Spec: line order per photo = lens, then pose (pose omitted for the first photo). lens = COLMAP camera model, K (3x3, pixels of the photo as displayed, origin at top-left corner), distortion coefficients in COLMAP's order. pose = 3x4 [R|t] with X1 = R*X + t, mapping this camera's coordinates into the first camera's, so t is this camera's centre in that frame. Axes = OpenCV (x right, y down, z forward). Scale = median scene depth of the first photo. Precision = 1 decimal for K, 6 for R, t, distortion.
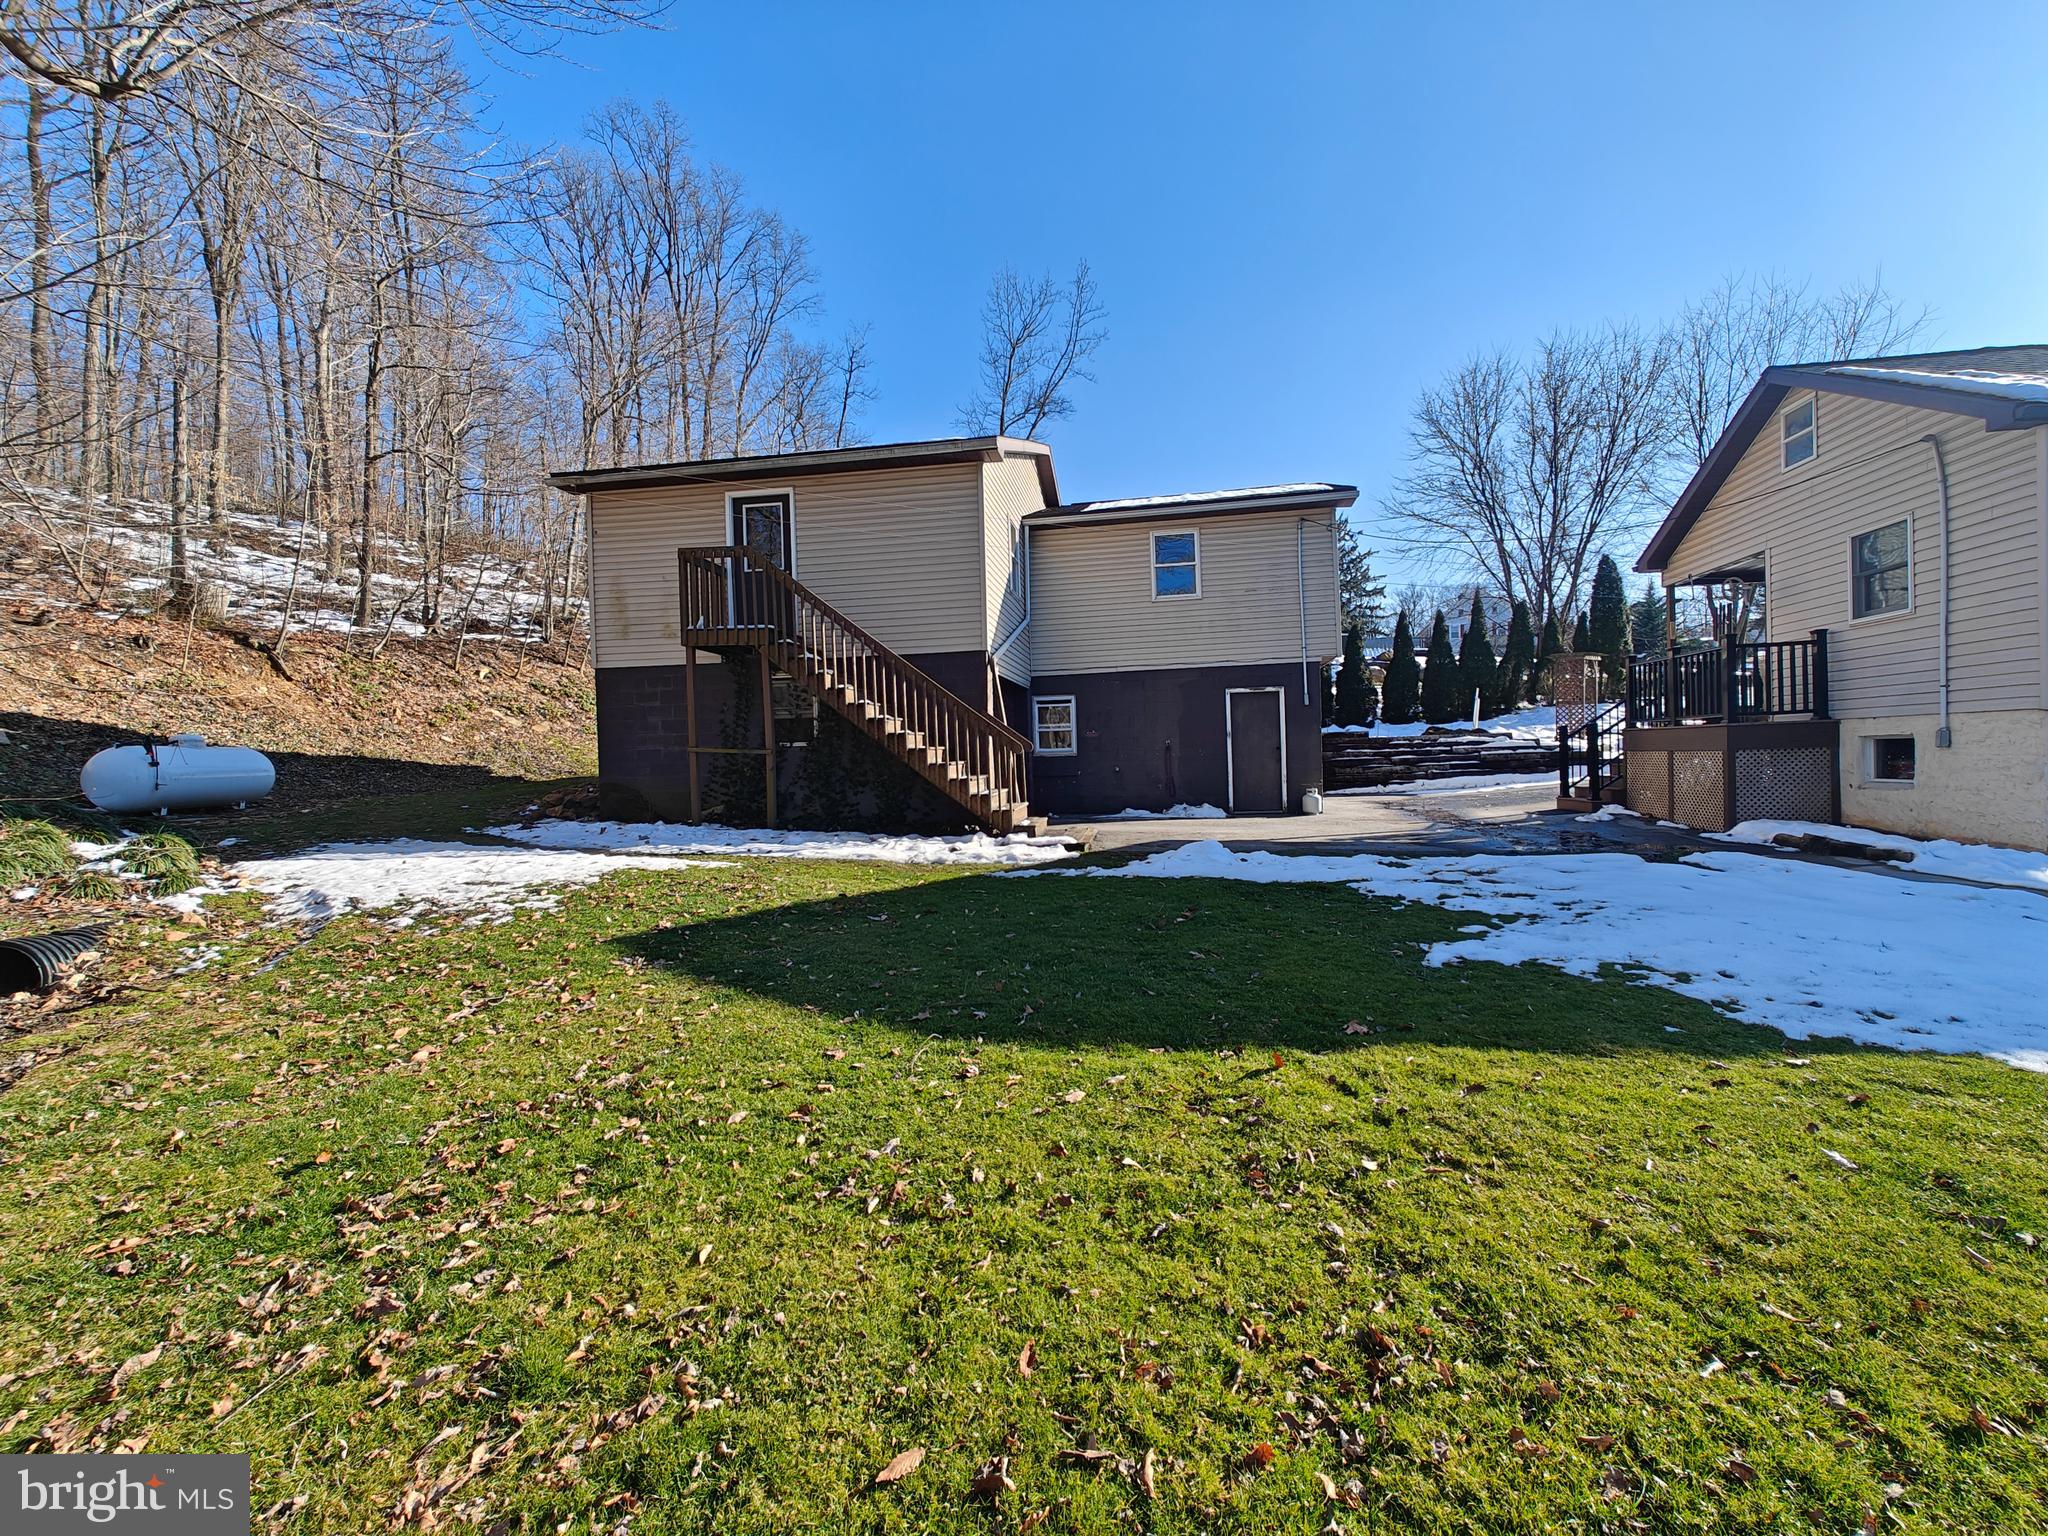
lens RADIAL K [[854.3, 0, 1019.2], [0, 854.3, 764.4], [0, 0, 1]] dist [-0.005801, 0.000382]
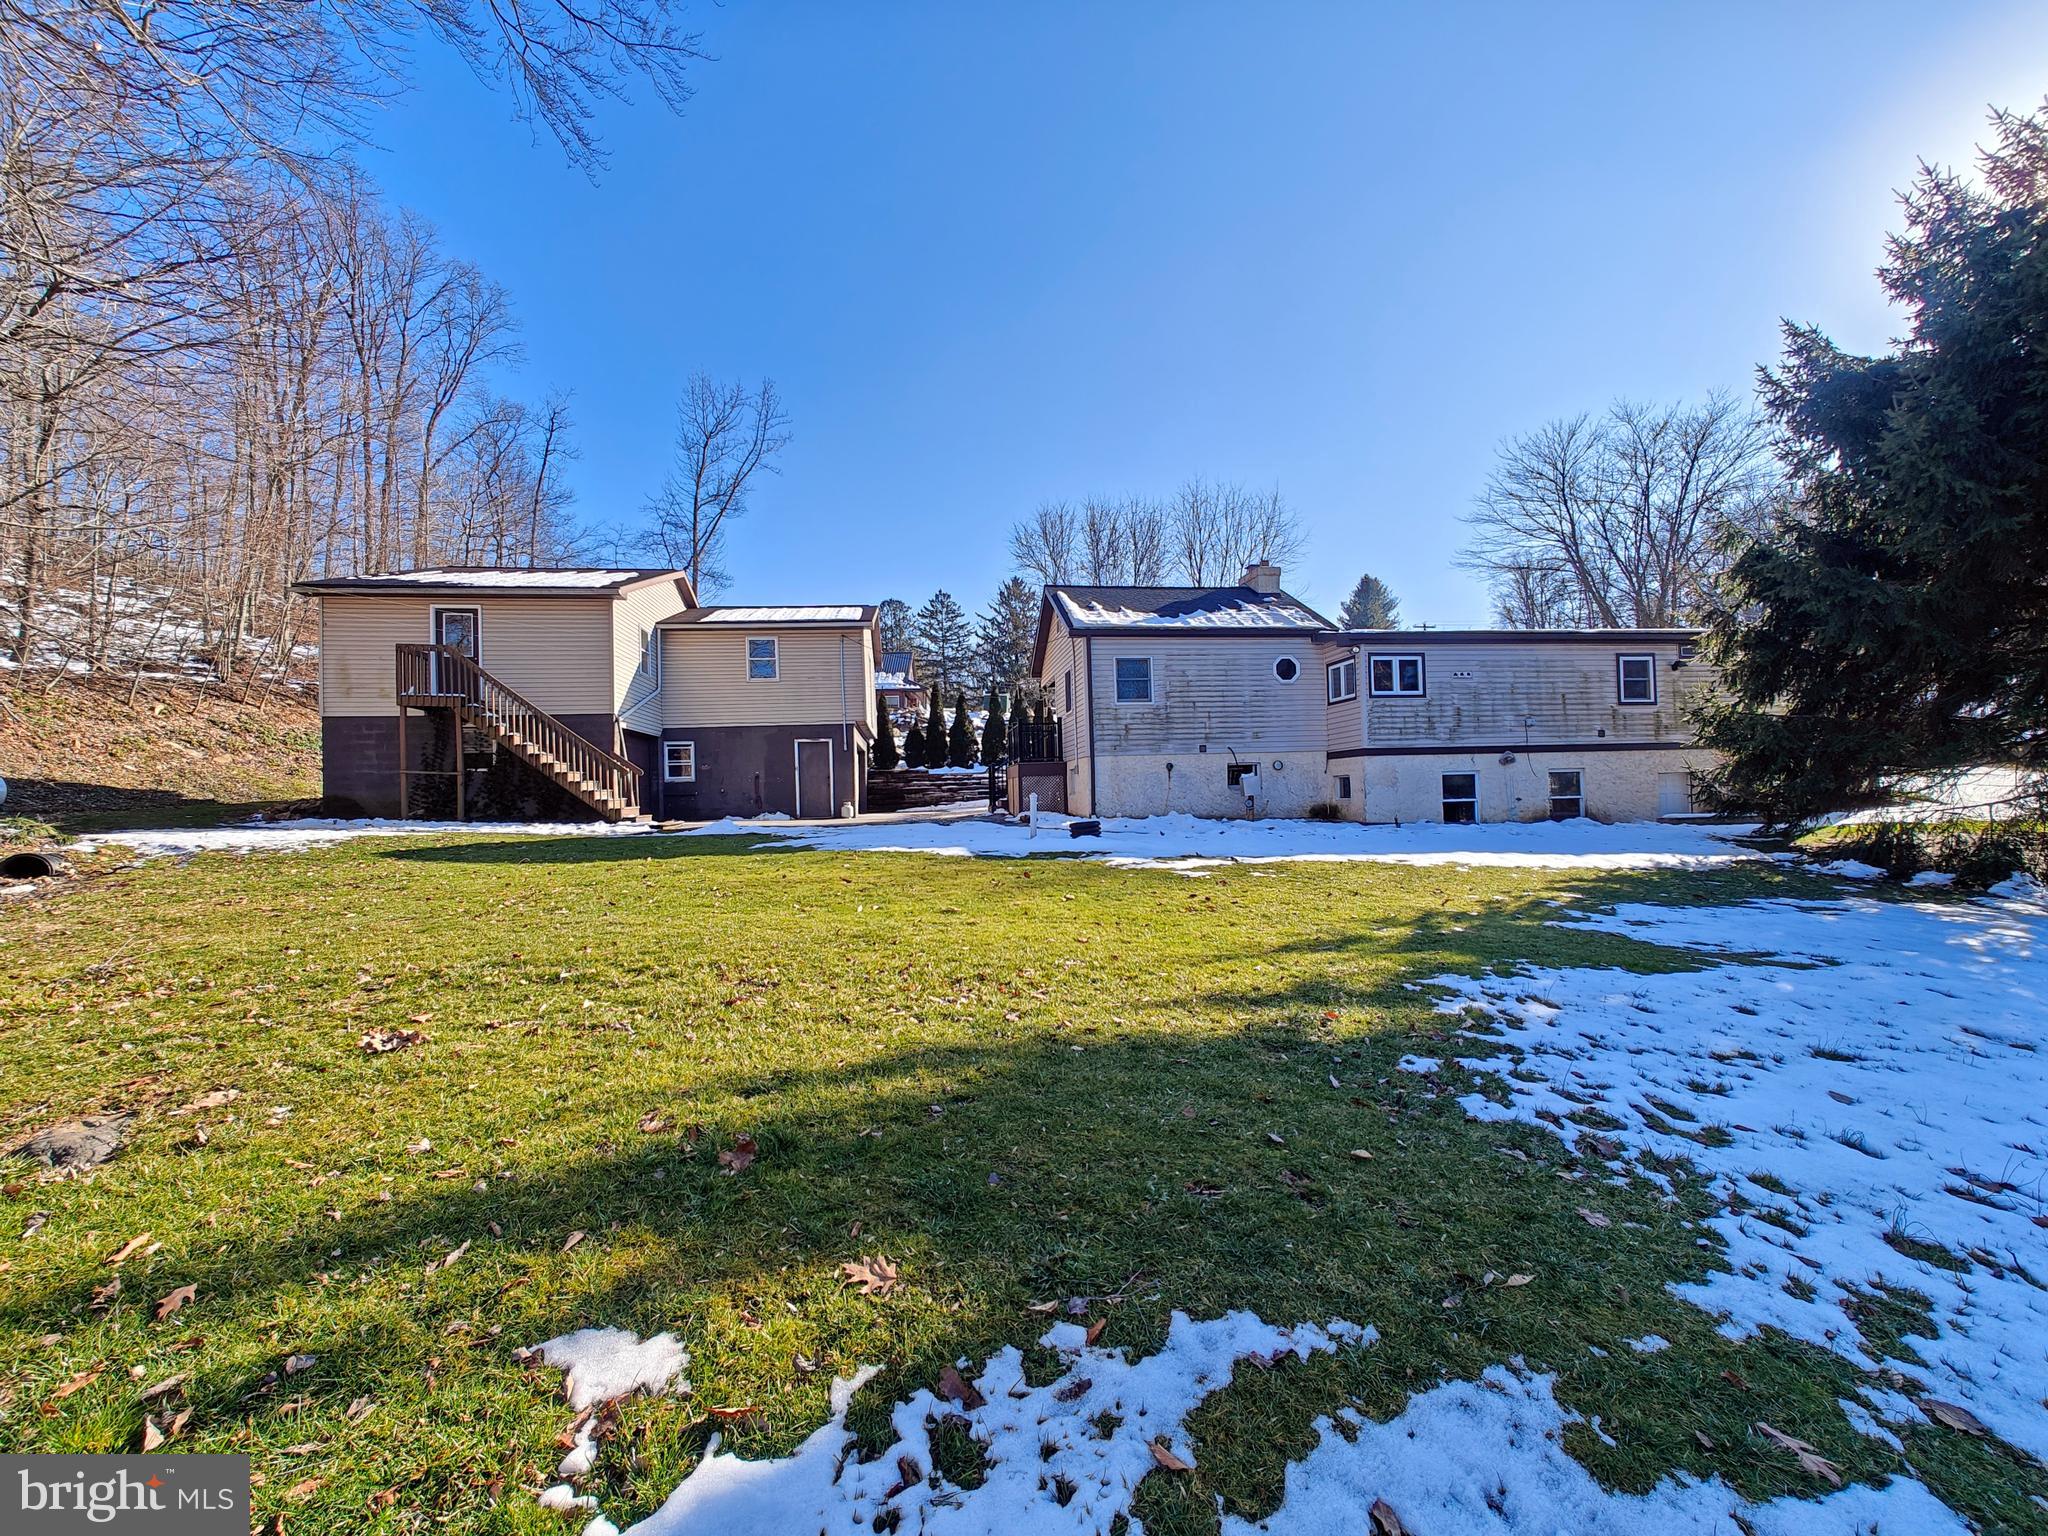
lens RADIAL K [[848.3, 0, 1022.2], [0, 848.3, 772.8], [0, 0, 1]] dist [-0.000930, 0.000340]
pose [[0.953180, 0.009424, 0.302258, 0.168574], [0.003247, 0.999138, -0.041390, 0.038434], [-0.302387, 0.040433, 0.952327, -0.605605]]
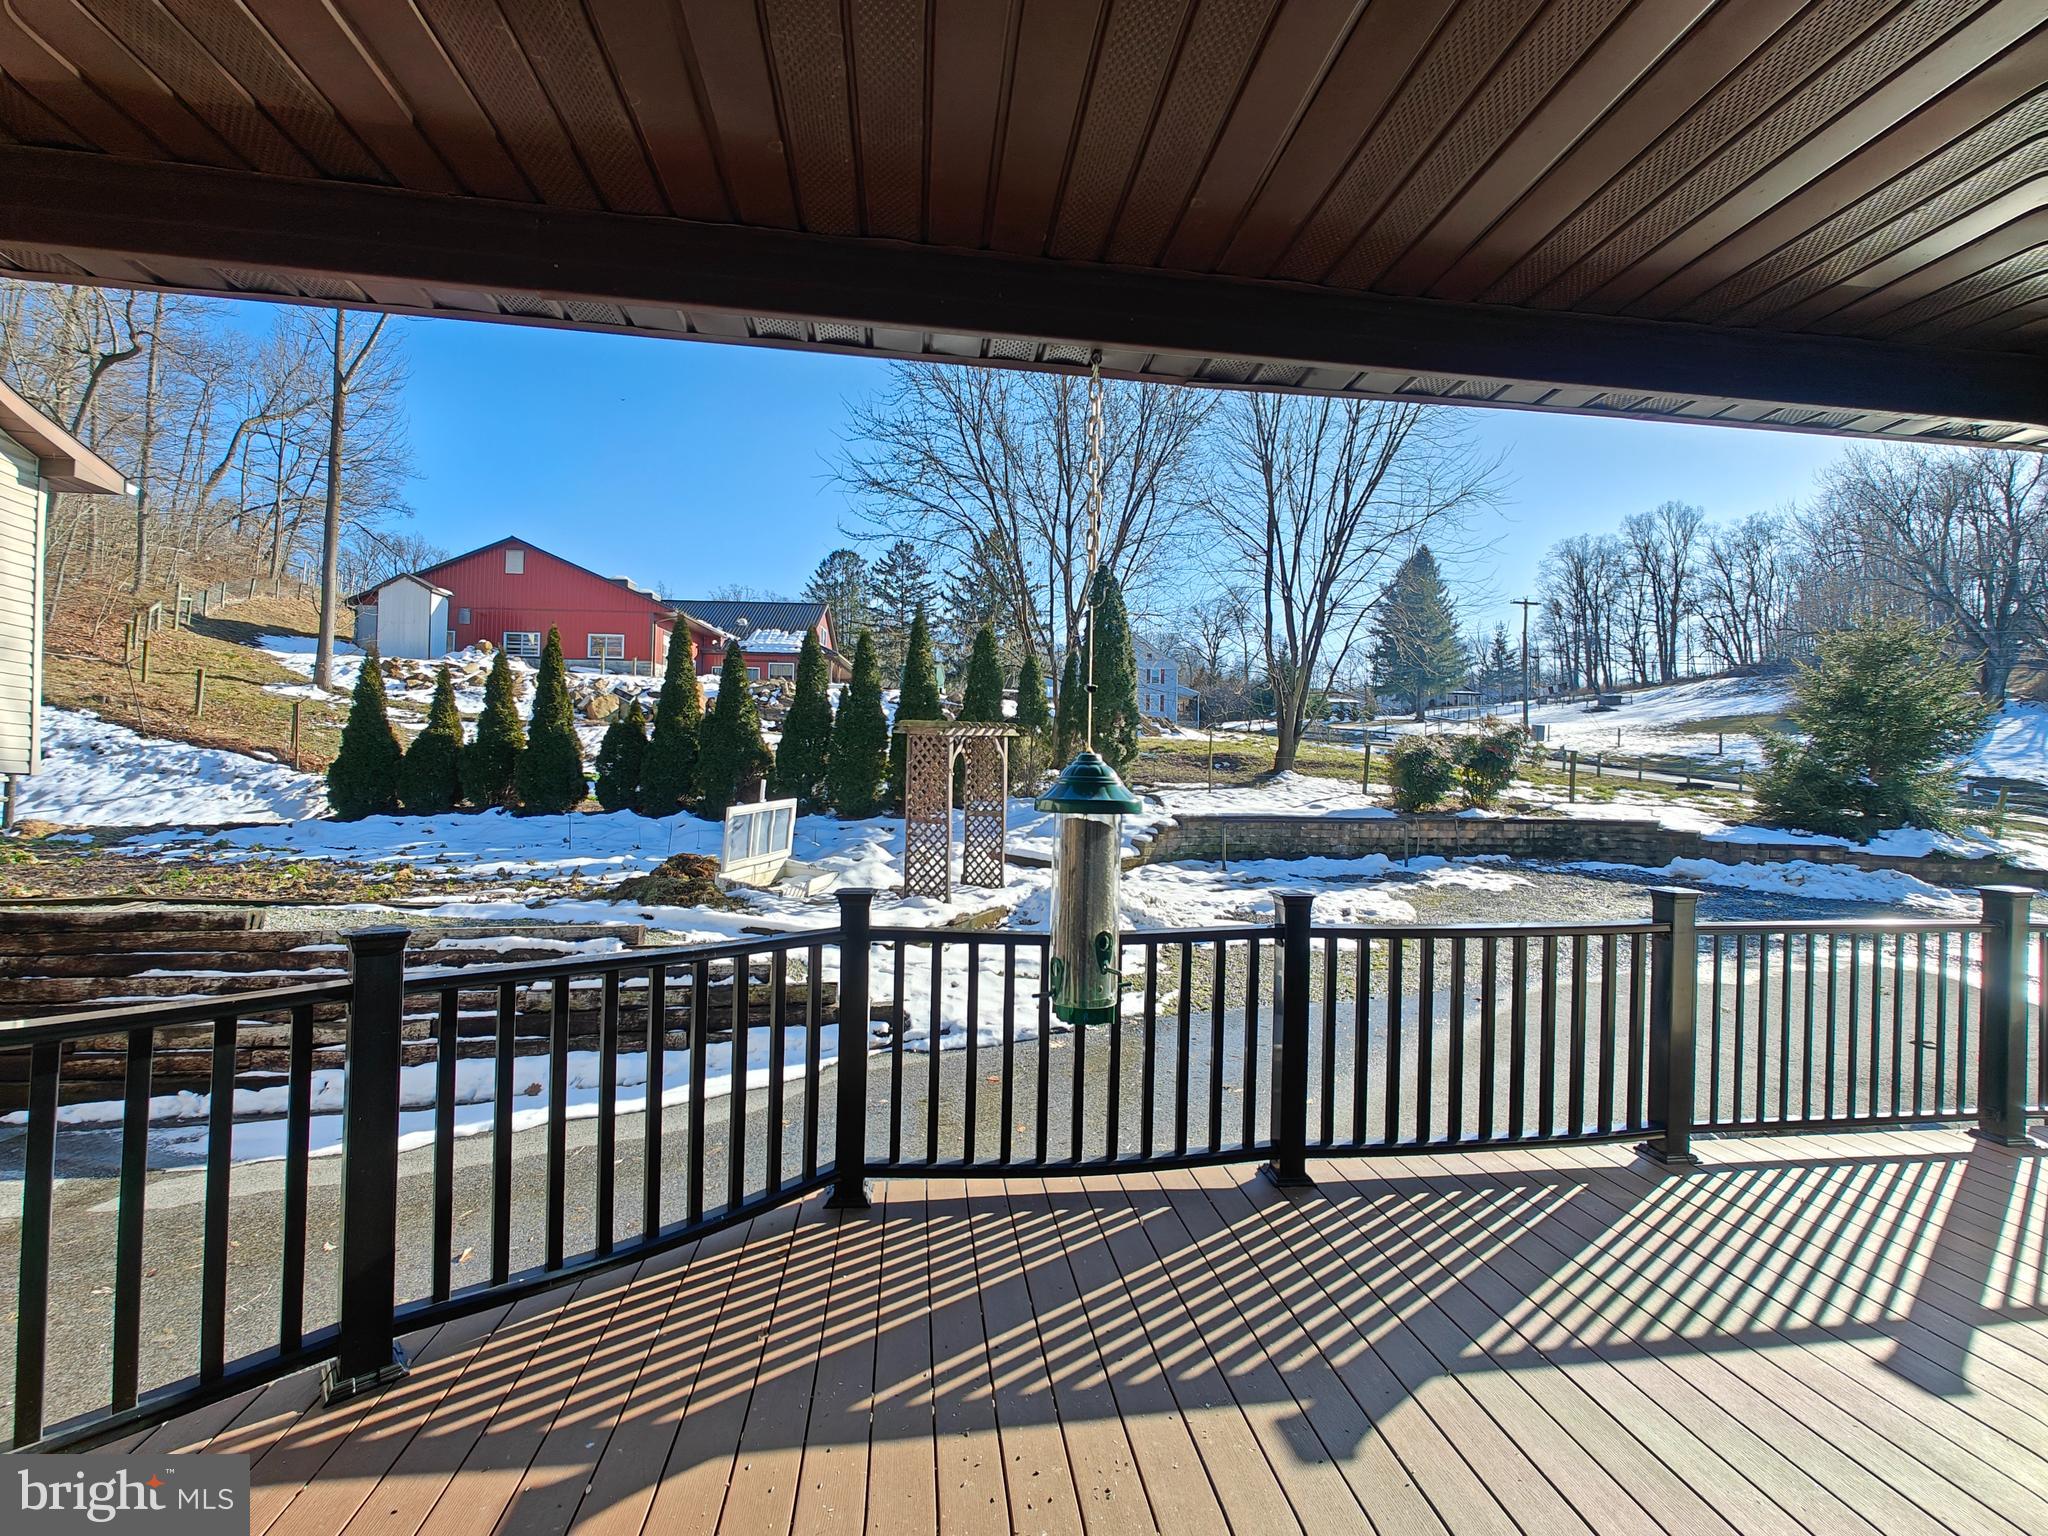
lens RADIAL K [[848.3, 0, 1022.2], [0, 848.3, 772.8], [0, 0, 1]] dist [-0.000930, 0.000340]
pose [[0.952135, 0.041955, 0.302783, 0.865987], [-0.037178, 0.999077, -0.021524, -0.145097], [-0.303407, 0.009237, 0.952816, 0.828839]]
